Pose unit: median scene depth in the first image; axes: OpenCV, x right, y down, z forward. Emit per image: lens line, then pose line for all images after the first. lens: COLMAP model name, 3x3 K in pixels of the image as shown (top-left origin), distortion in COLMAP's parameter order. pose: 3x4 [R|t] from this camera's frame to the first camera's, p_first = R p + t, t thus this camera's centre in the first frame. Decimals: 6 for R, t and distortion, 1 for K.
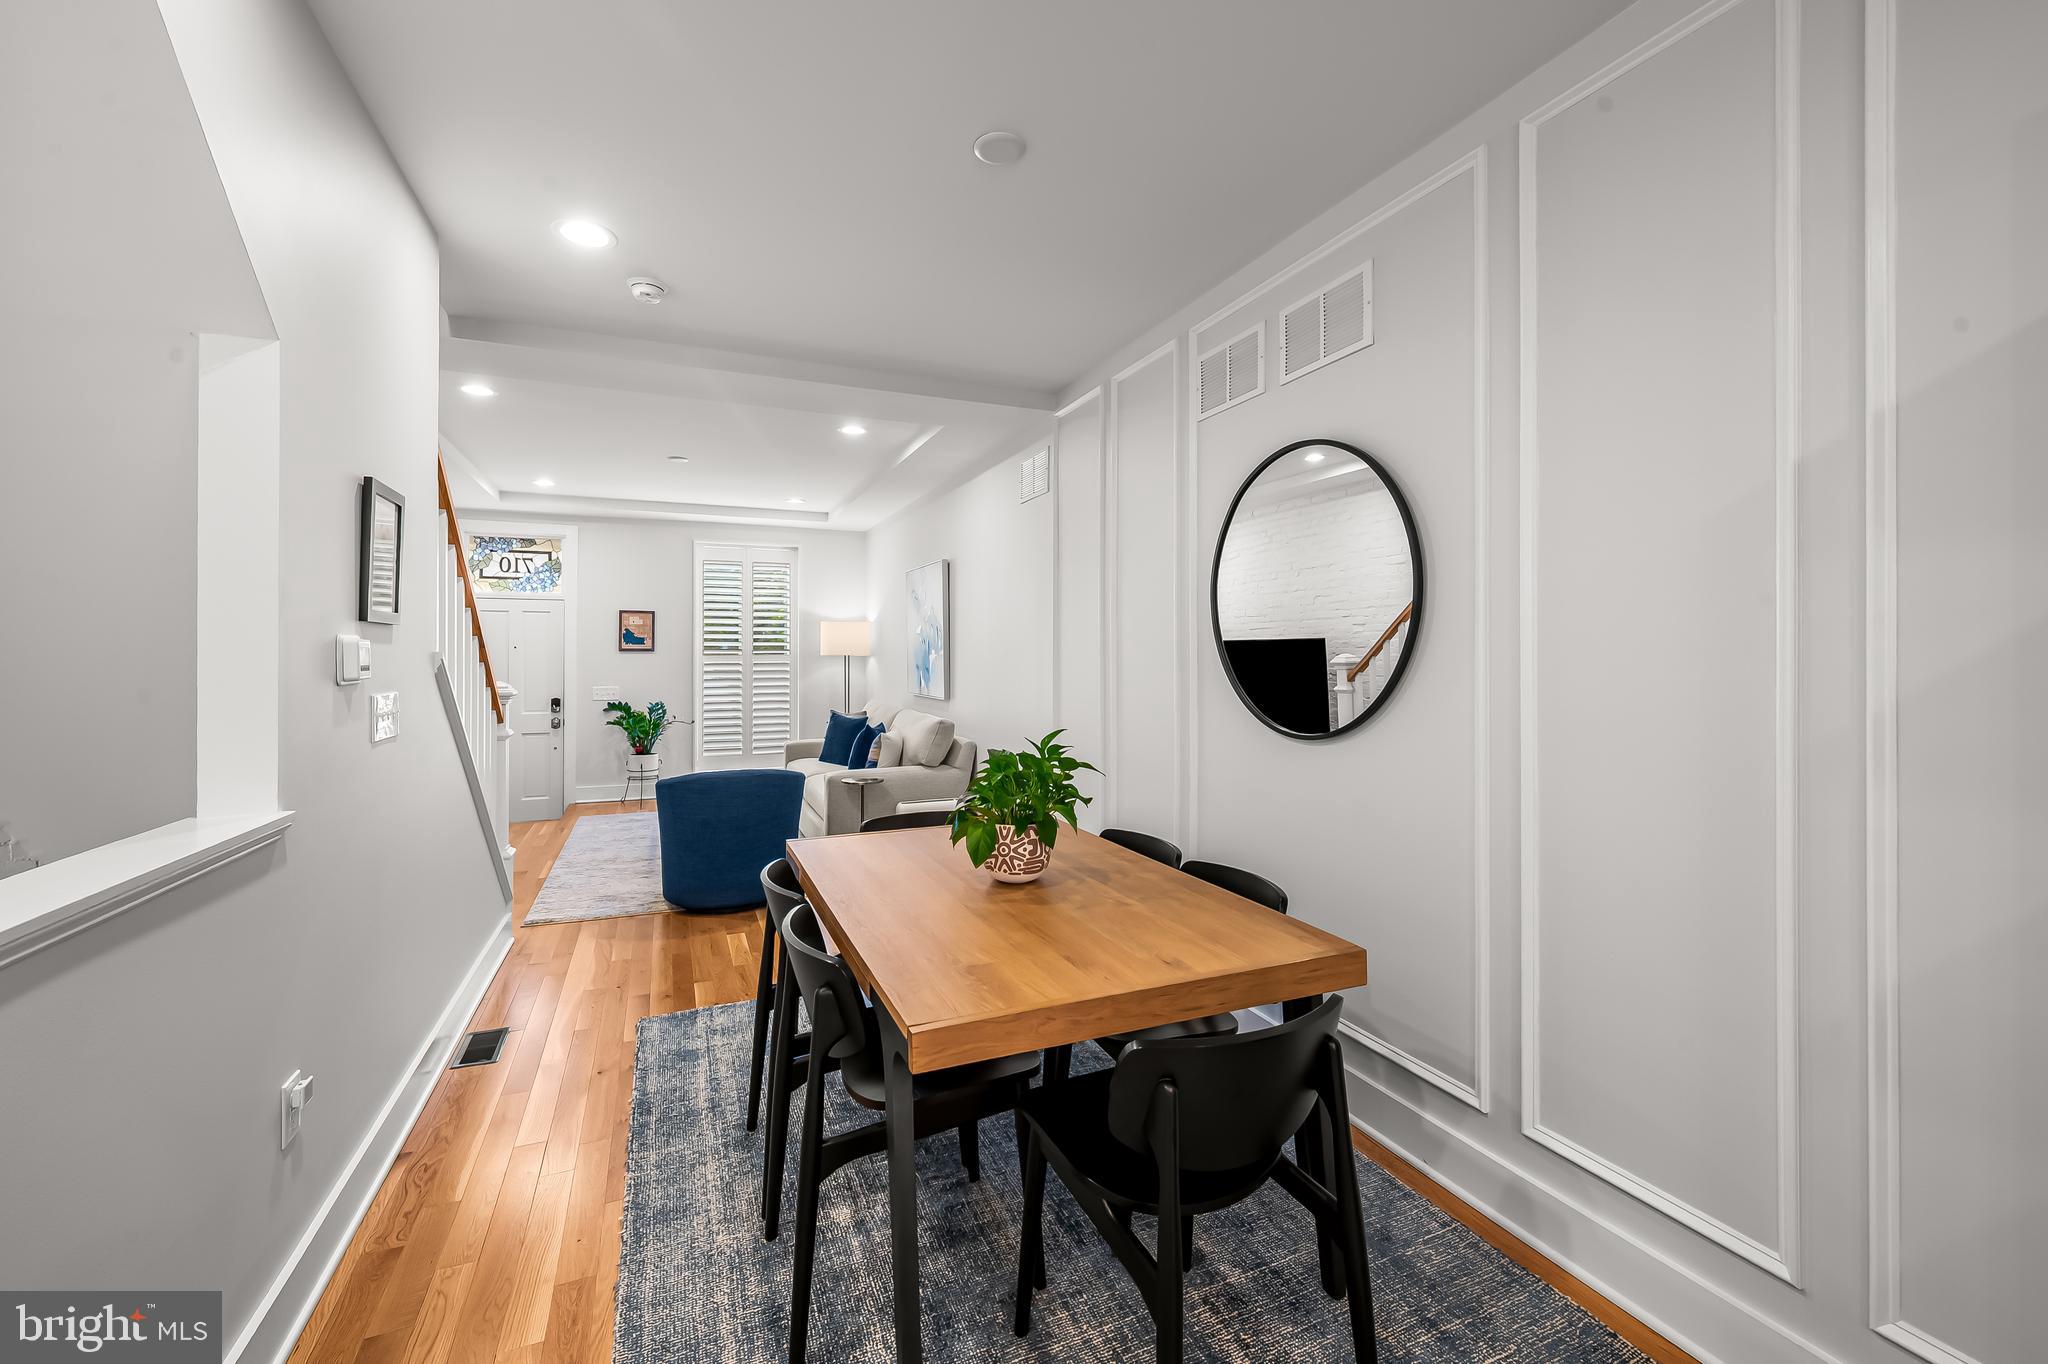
lens RADIAL K [[840.4, 0, 1037.9], [0, 840.4, 642.2], [0, 0, 1]] dist [0.001844, 0.000002]
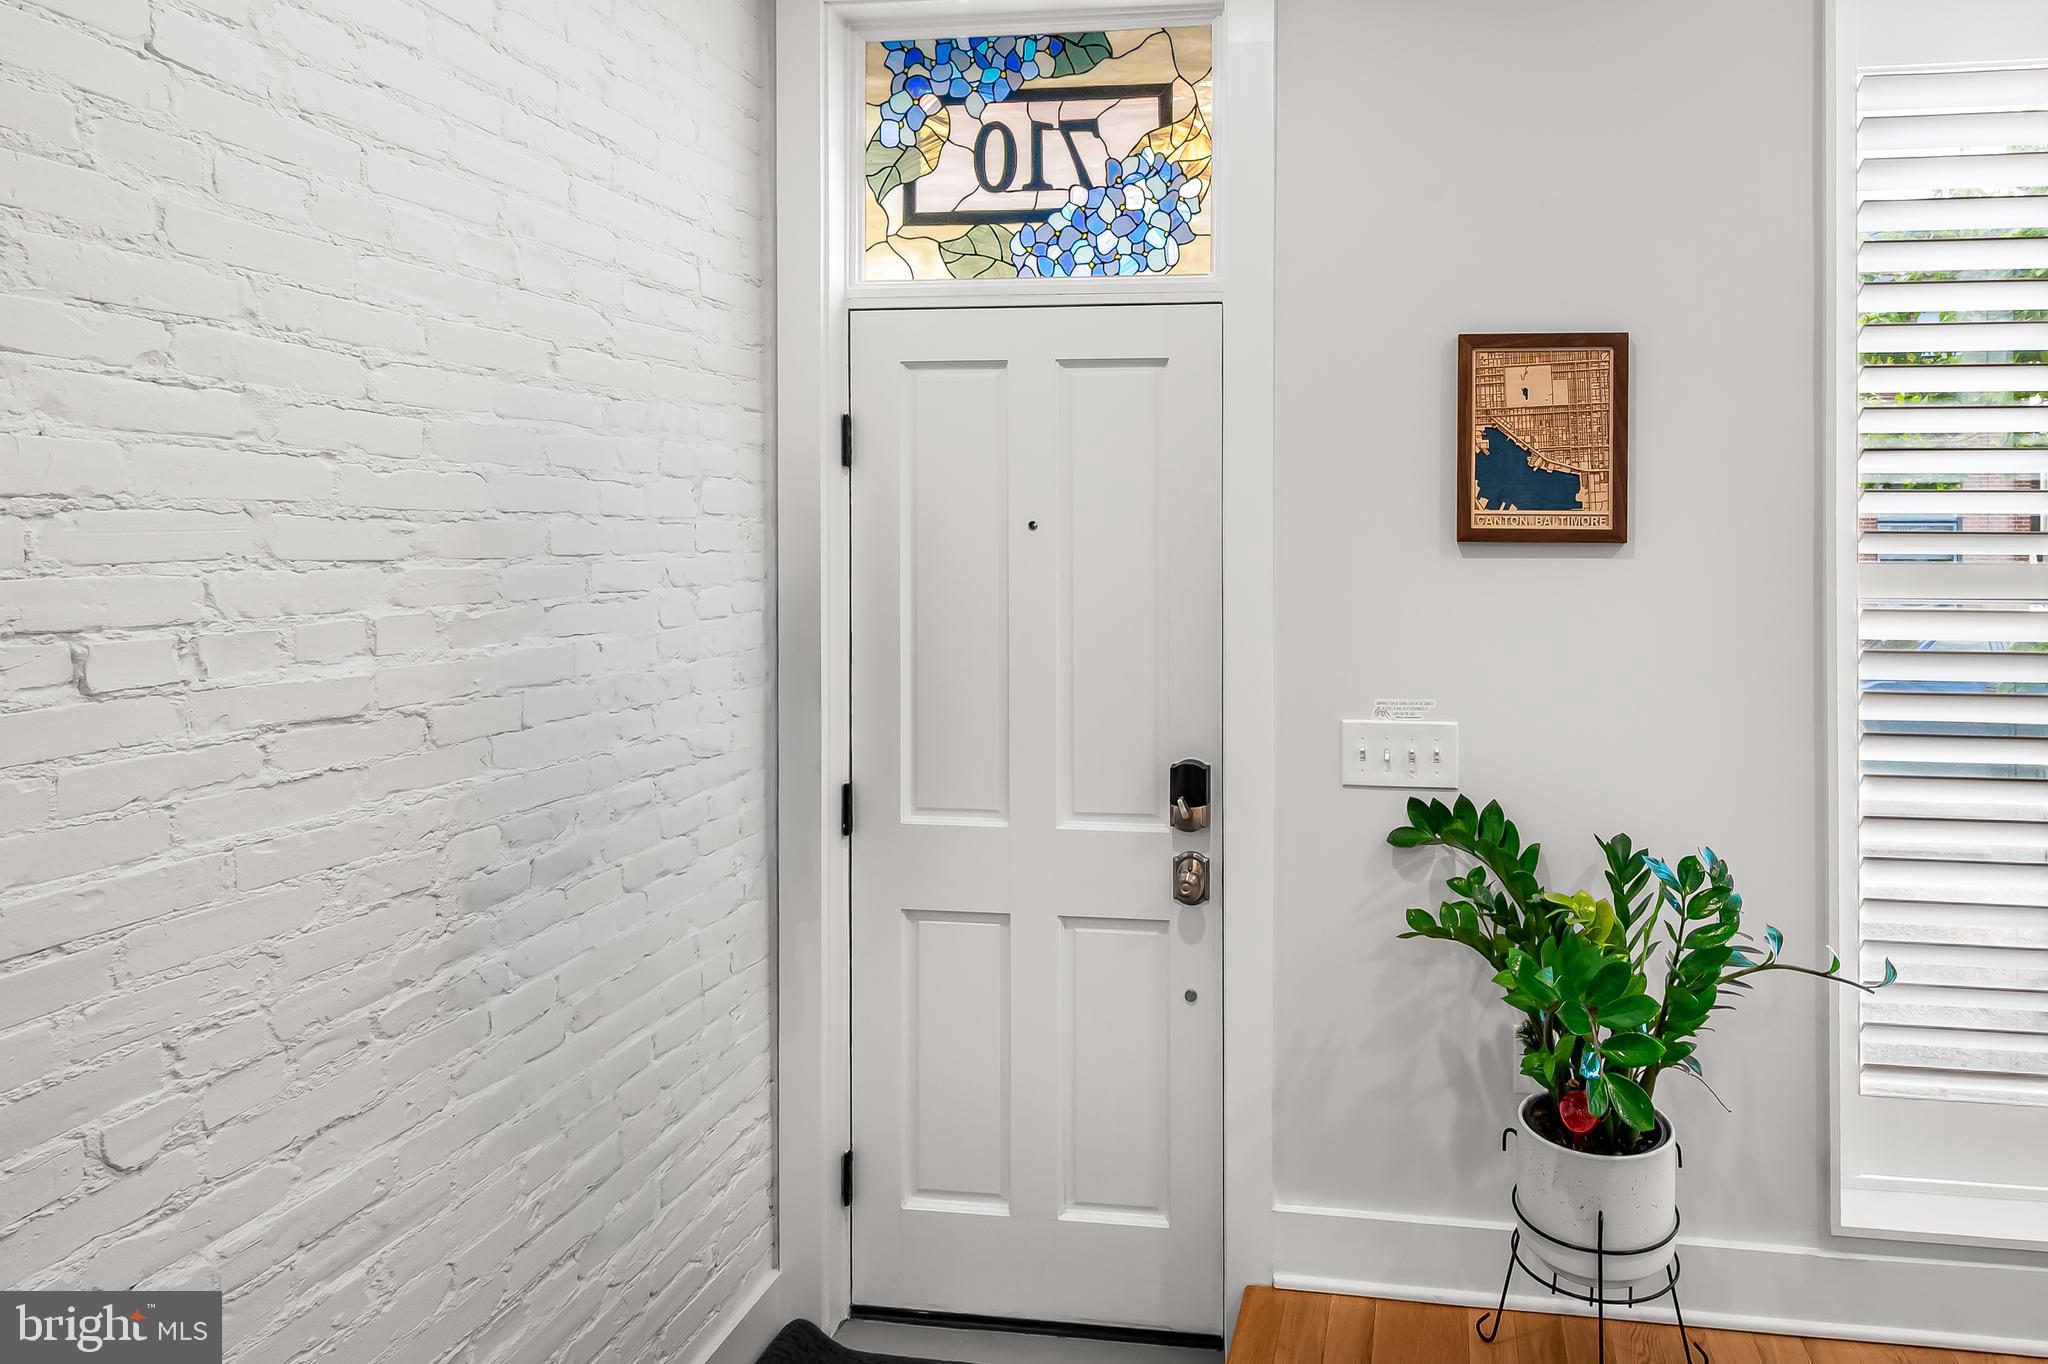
lens RADIAL K [[1199.1, 0, 1289.0], [0, 1199.1, 550.1], [0, 0, 1]] dist [0.000387, -0.000076]
pose [[0.860543, 0.003736, -0.509364, -0.399748], [0.004592, 0.999876, 0.015090, 0.007979], [0.509357, -0.015324, 0.860419, 0.757395]]
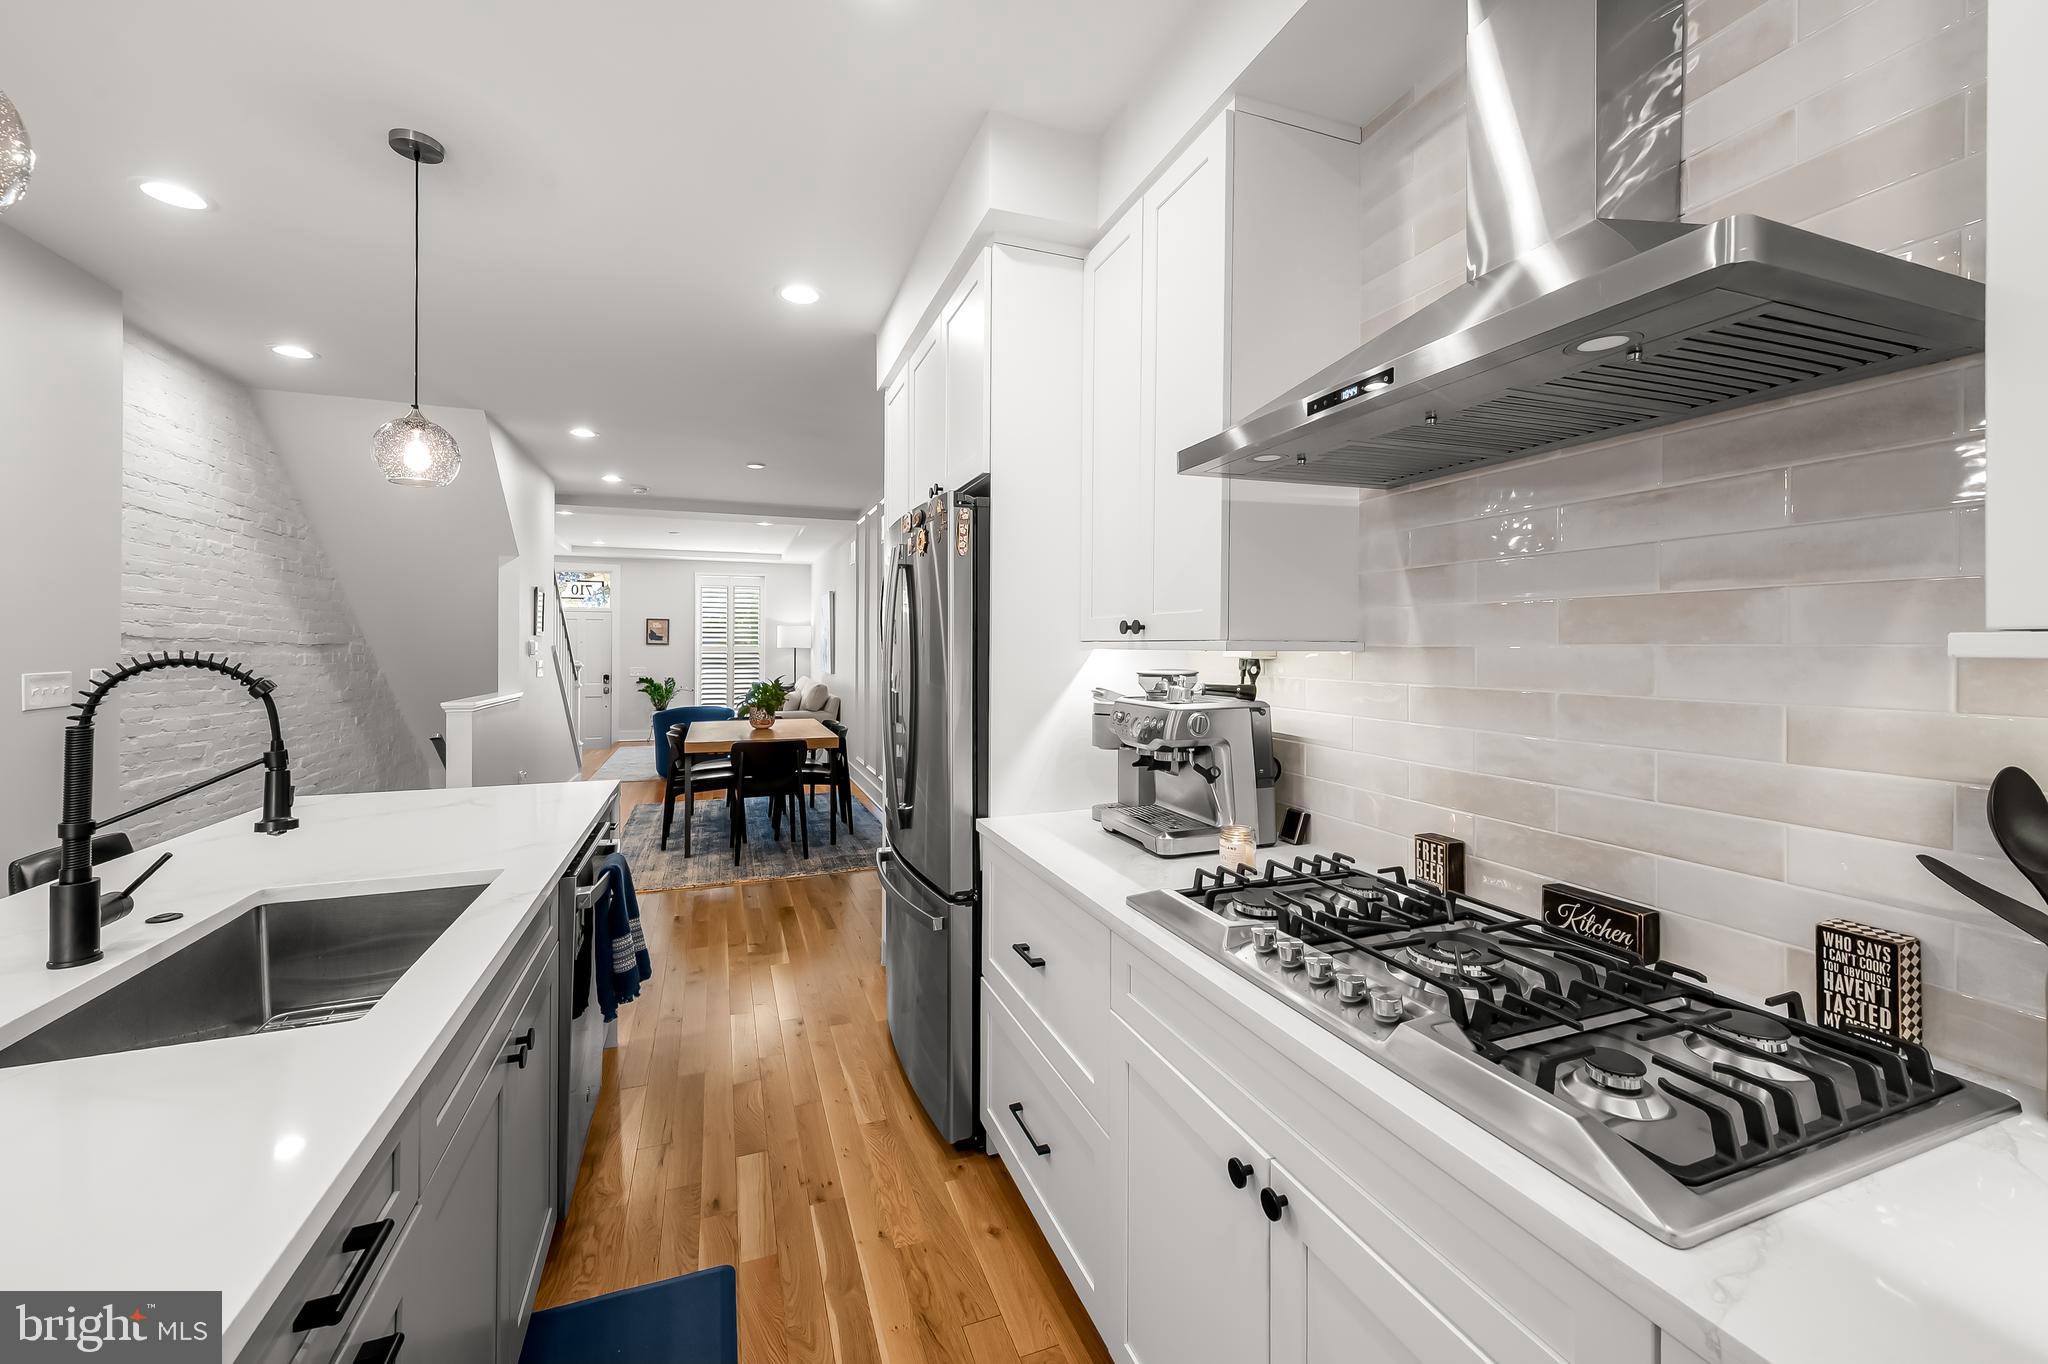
lens RADIAL K [[826.4, 0, 1029.7], [0, 826.4, 644.9], [0, 0, 1]] dist [0.005072, -0.000887]
pose [[0.998473, 0.002259, -0.055190, 0.299619], [-0.001623, 0.999932, 0.011562, -0.007827], [0.055212, -0.011455, 0.998409, -0.496501]]
